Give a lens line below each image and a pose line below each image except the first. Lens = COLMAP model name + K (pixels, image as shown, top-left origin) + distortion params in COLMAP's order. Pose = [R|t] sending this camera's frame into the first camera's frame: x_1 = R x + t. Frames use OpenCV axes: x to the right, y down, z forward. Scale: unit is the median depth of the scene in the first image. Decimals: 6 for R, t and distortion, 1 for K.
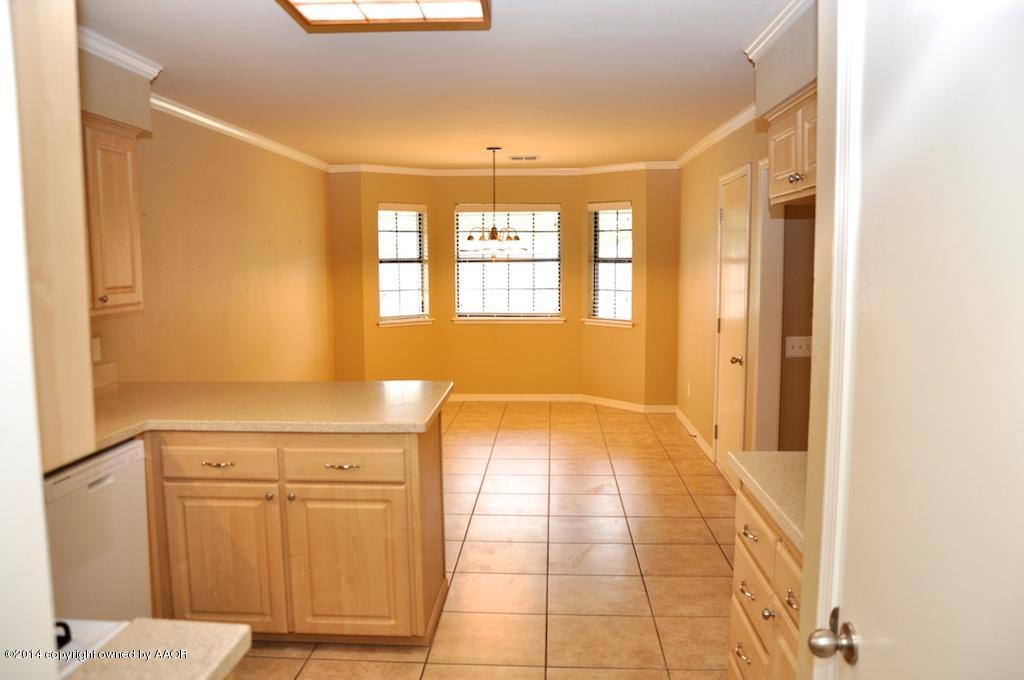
lens RADIAL K [[819.8, 0, 512.0], [0, 819.8, 340.0], [0, 0, 1]] dist [0.000865, -0.000154]
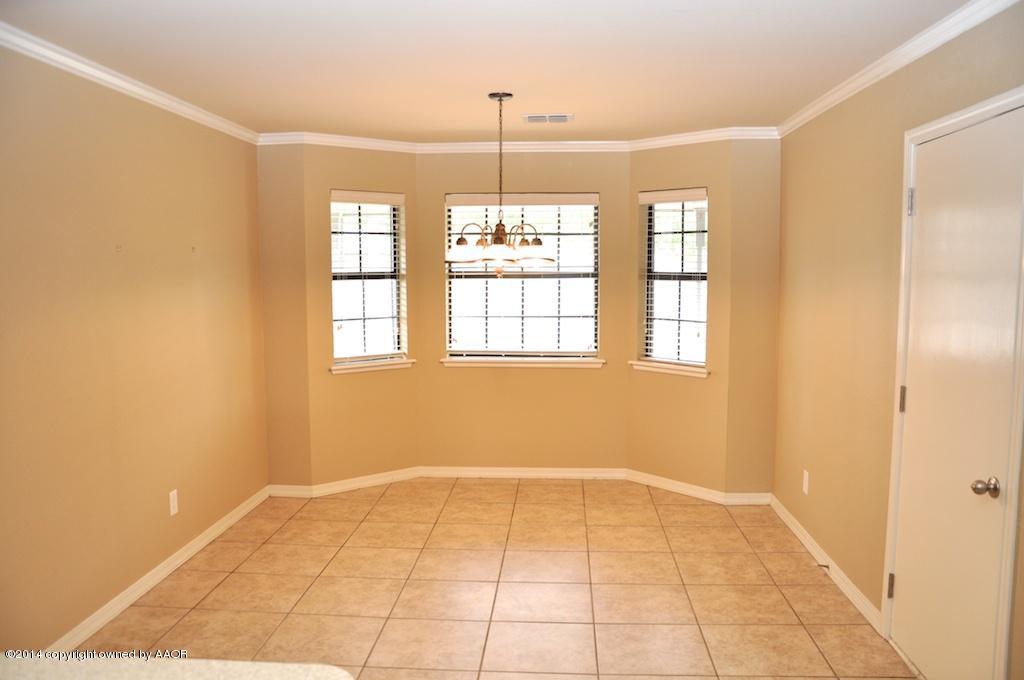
lens RADIAL K [[810.7, 0, 515.2], [0, 810.7, 357.3], [0, 0, 1]] dist [-0.005073, -0.001273]
pose [[0.999936, 0.003976, -0.010604, -0.003105], [-0.003855, 0.999927, 0.011468, -0.036430], [0.010649, -0.011426, 0.999878, 0.319276]]
